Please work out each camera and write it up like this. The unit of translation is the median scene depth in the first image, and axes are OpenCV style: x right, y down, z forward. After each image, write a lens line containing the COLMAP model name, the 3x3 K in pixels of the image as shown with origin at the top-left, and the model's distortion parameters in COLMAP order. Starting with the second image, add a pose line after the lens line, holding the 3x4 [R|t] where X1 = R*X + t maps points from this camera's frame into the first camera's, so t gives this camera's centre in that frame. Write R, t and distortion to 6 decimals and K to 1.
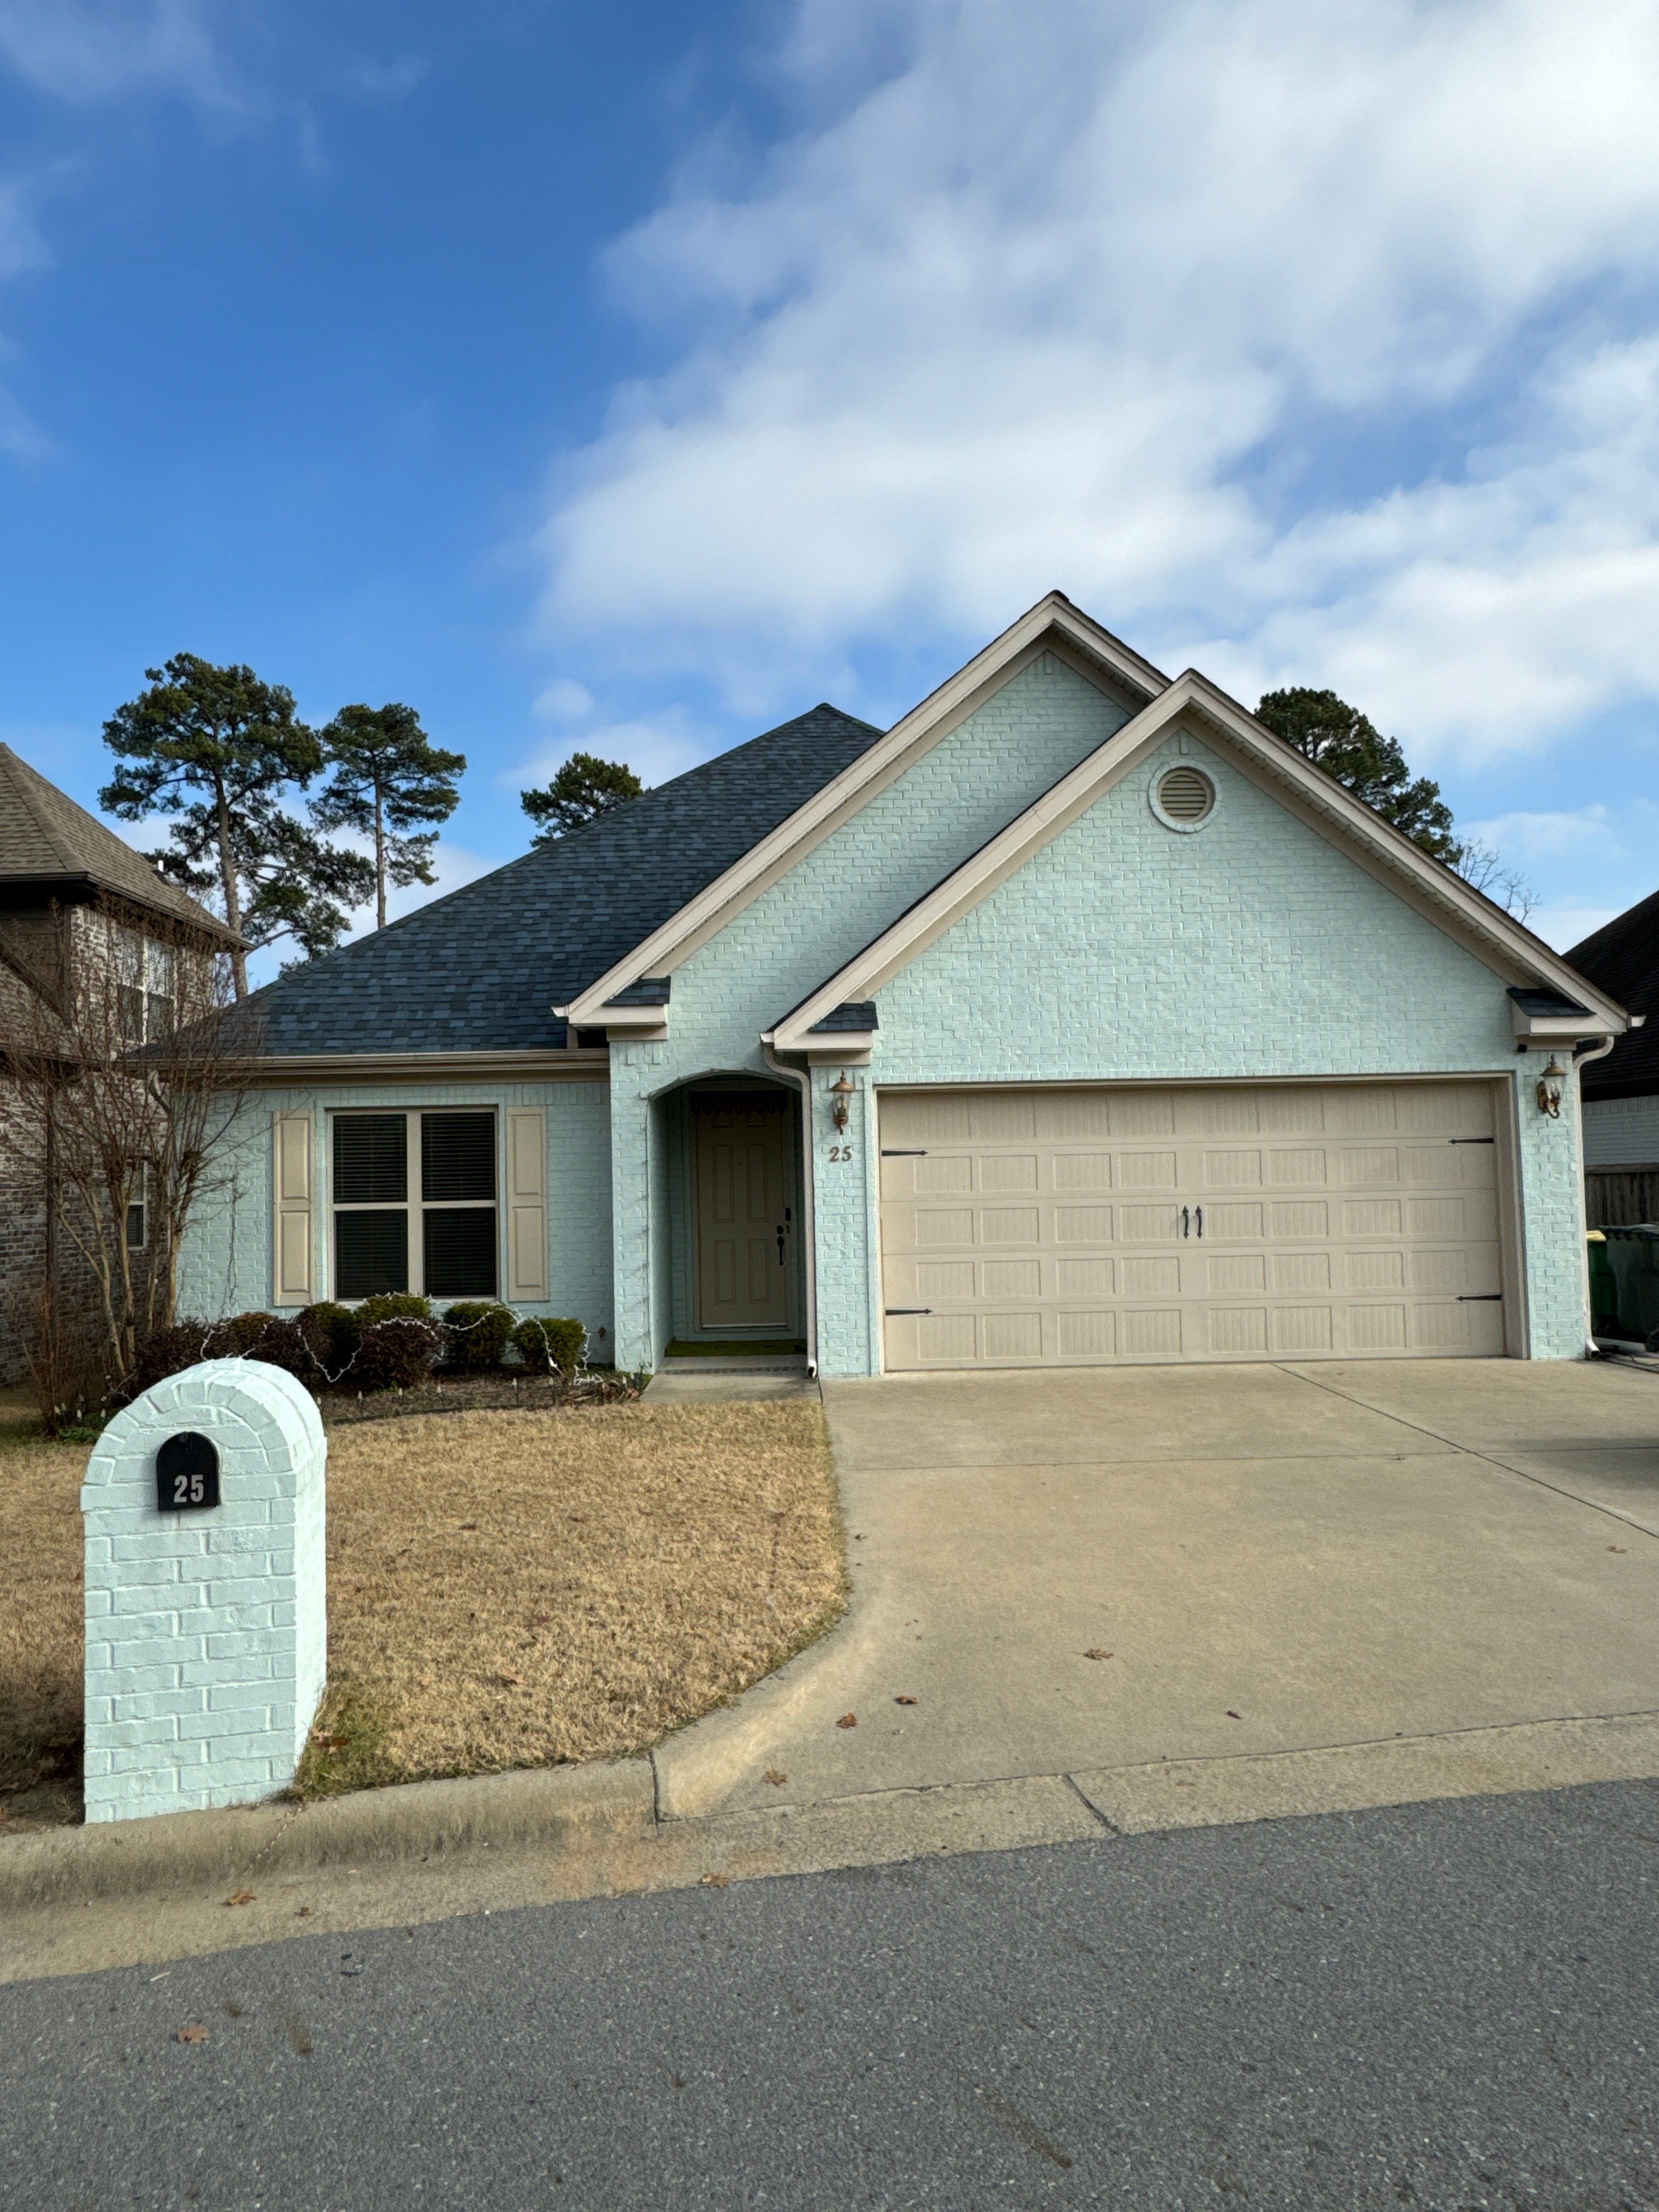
lens RADIAL K [[1385.8, 0, 827.7], [0, 1385.8, 1112.7], [0, 0, 1]] dist [-0.001646, 0.001340]
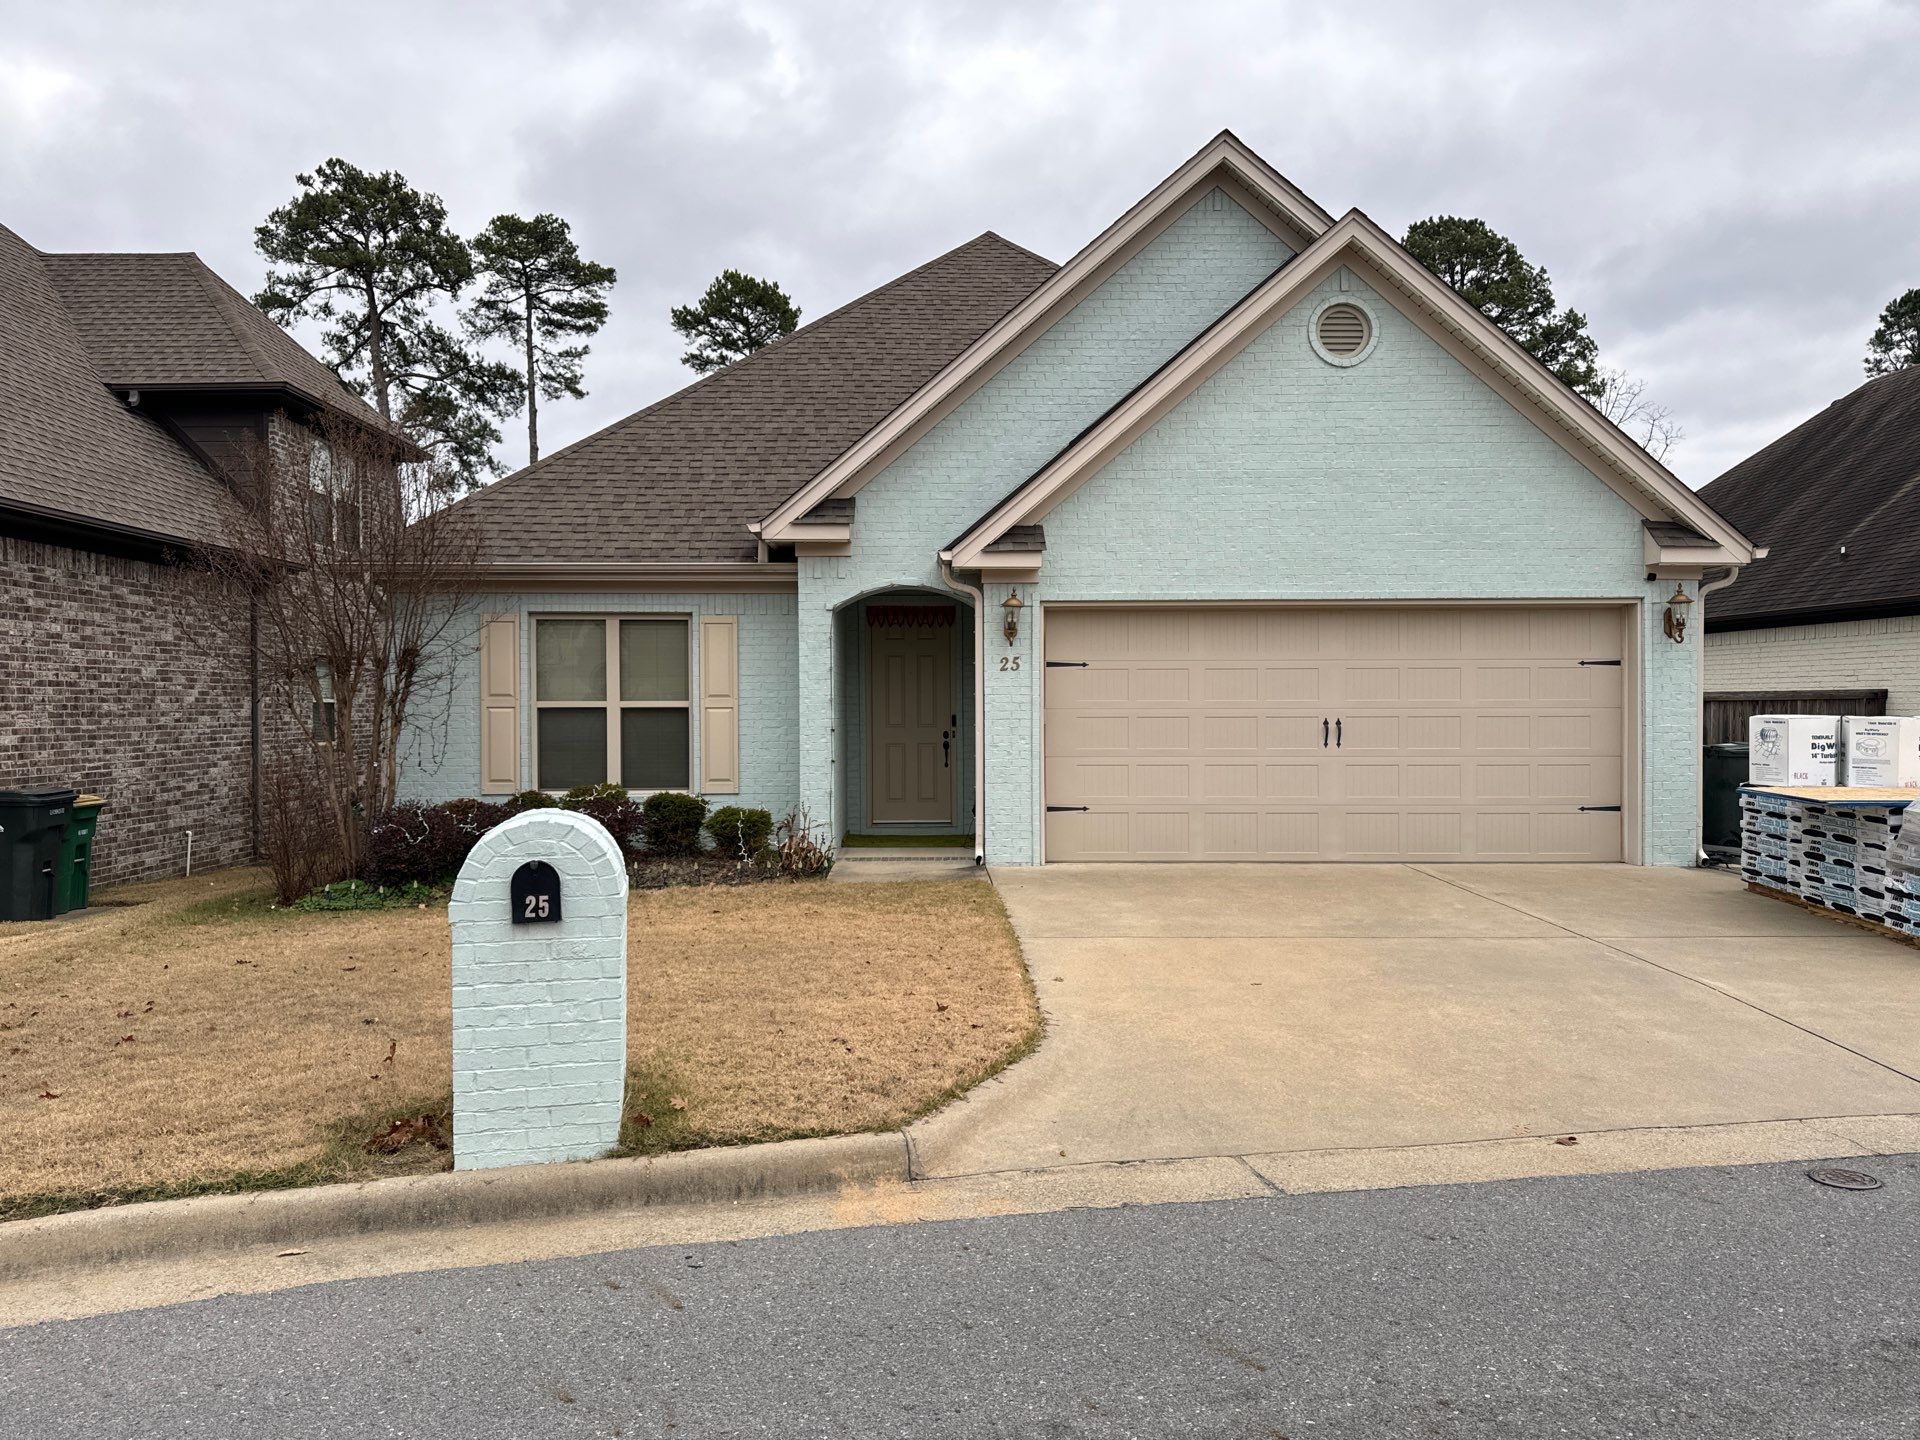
lens RADIAL K [[1355.9, 0, 953.0], [0, 1355.9, 716.3], [0, 0, 1]] dist [0.151270, -0.296551]
pose [[0.999796, 0.019929, -0.003197, -0.030671], [-0.019703, 0.998030, 0.059563, 0.007797], [0.004378, -0.059487, 0.998219, -0.070172]]
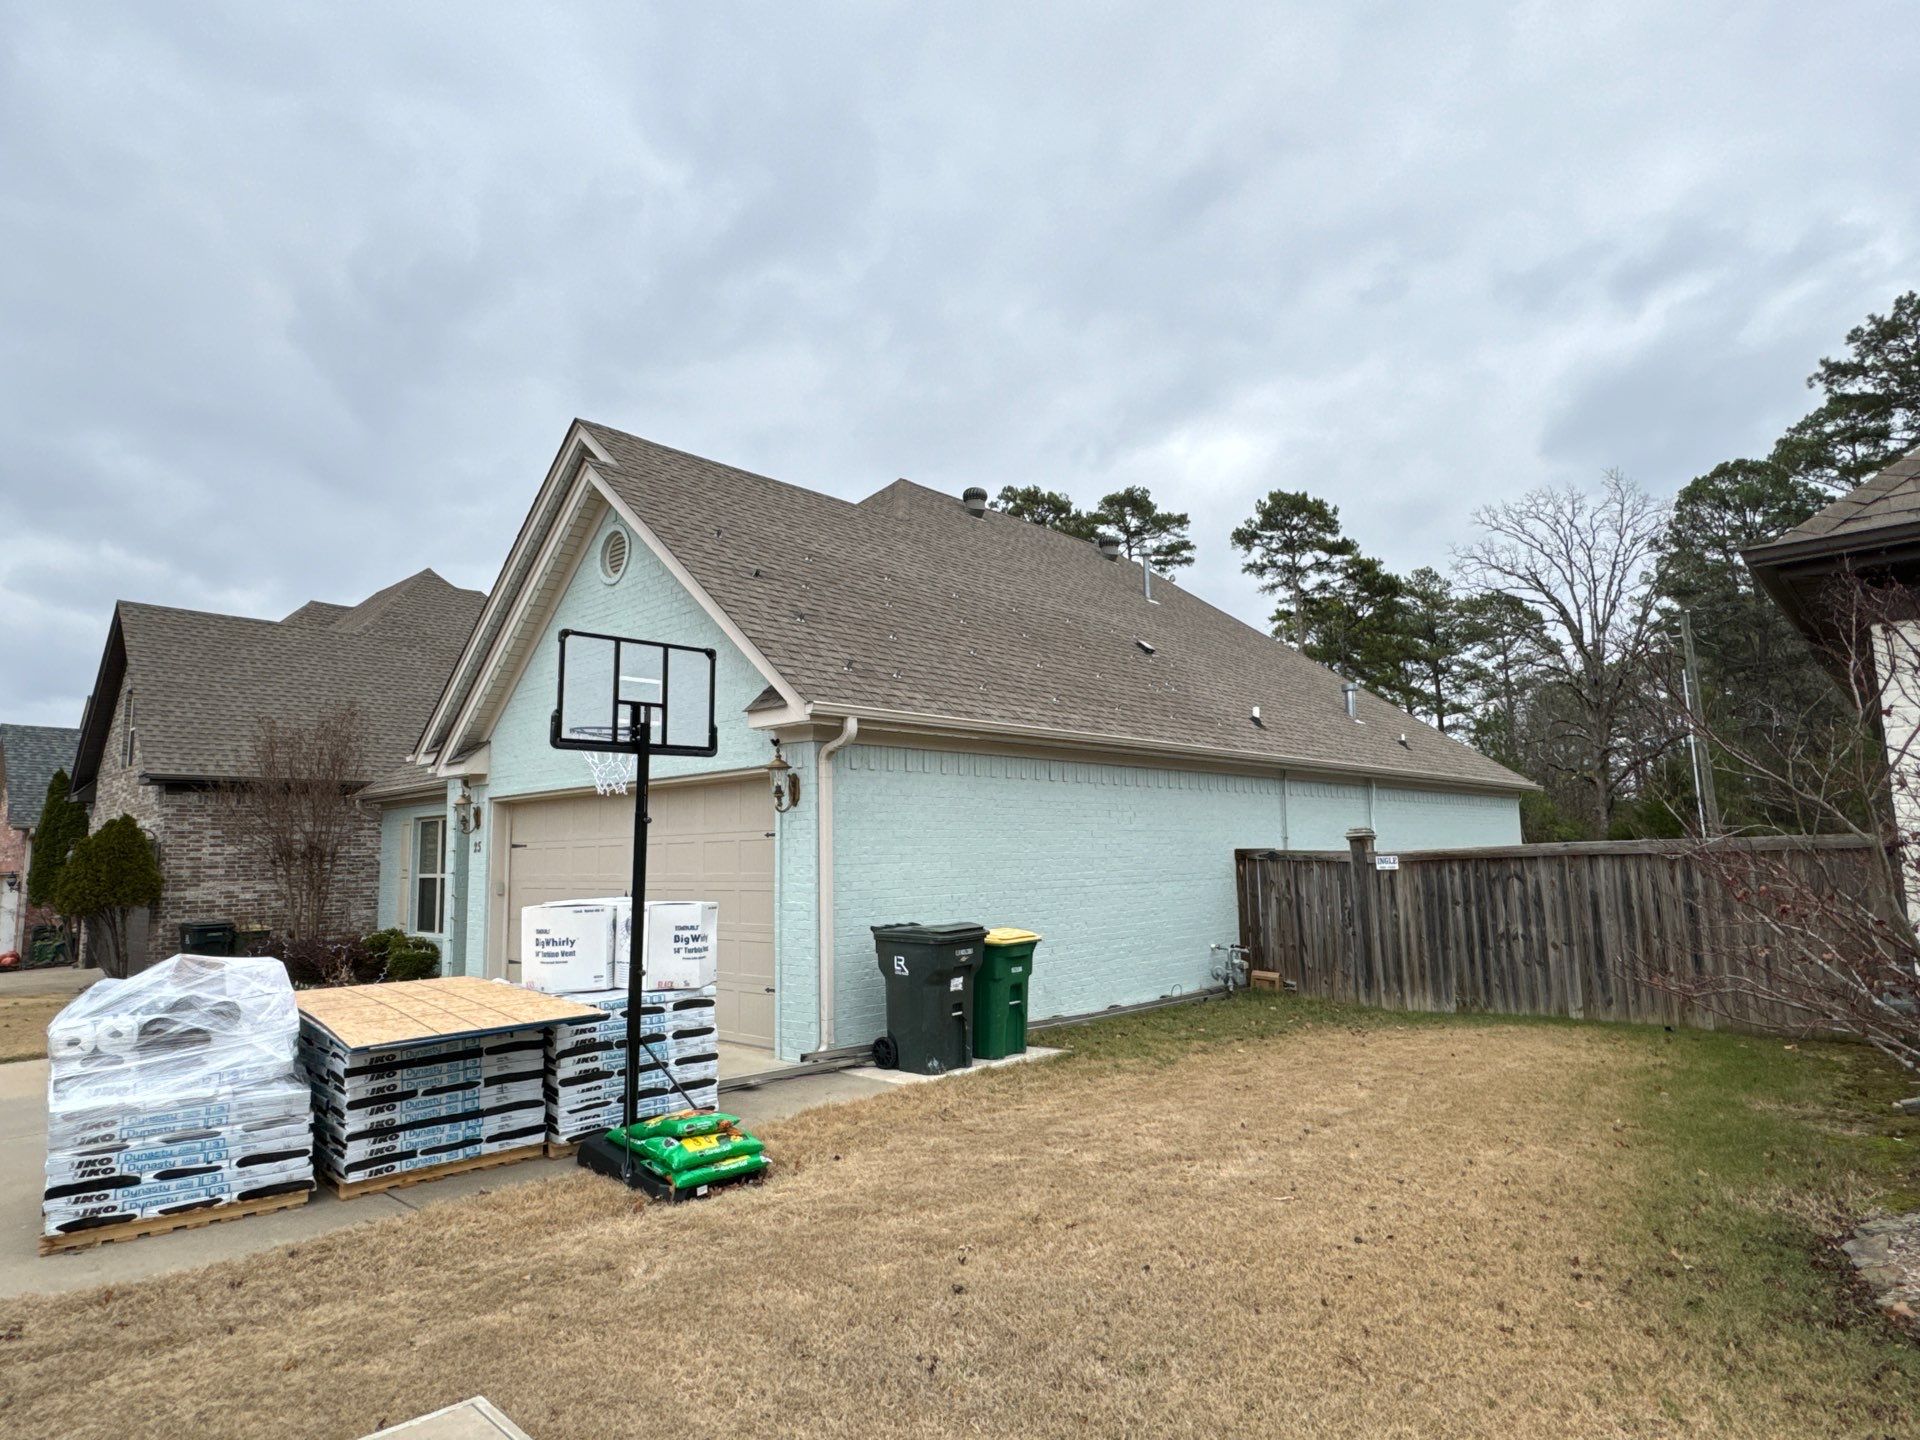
lens RADIAL K [[1091.7, 0, 957.3], [0, 1091.7, 721.0], [0, 0, 1]] dist [-0.000499, 0.000943]
pose [[0.719408, -0.077975, -0.690197, 1.127379], [0.039688, 0.996670, -0.071231, -0.000185], [0.693453, 0.023852, 0.720107, 0.511351]]
